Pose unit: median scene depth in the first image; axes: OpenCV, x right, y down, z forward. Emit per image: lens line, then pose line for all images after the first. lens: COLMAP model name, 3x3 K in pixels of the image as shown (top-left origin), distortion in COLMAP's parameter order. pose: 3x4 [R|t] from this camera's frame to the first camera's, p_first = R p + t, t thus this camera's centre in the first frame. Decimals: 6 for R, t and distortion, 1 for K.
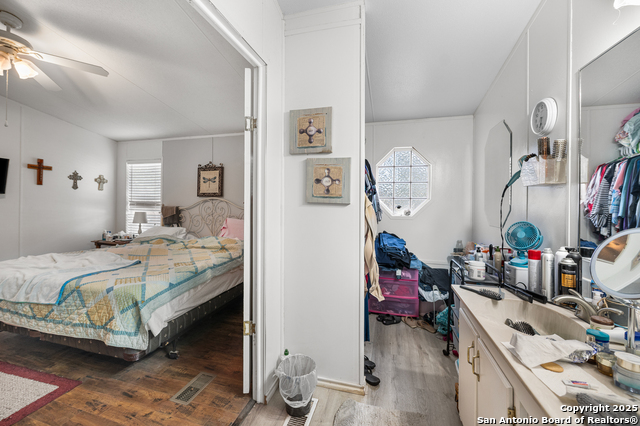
lens RADIAL K [[262.0, 0, 320.6], [0, 262.0, 204.5], [0, 0, 1]] dist [-0.008659, -0.000257]
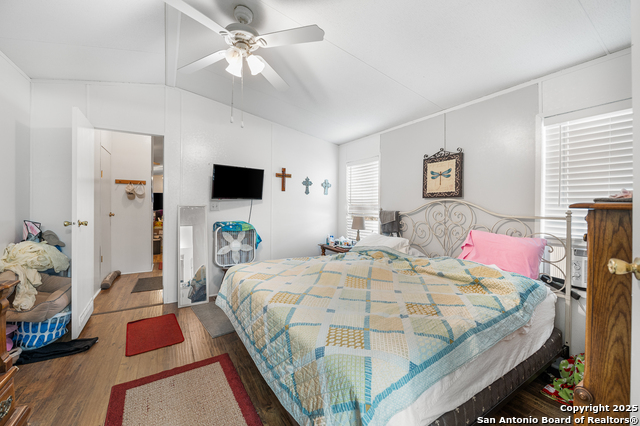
lens RADIAL K [[262.0, 0, 321.2], [0, 262.0, 207.1], [0, 0, 1]] dist [-0.008659, -0.000257]
pose [[0.737945, -0.001915, -0.674858, -0.188741], [-0.000138, 0.999996, -0.002988, -0.002867], [0.674860, 0.002298, 0.737942, 0.262699]]
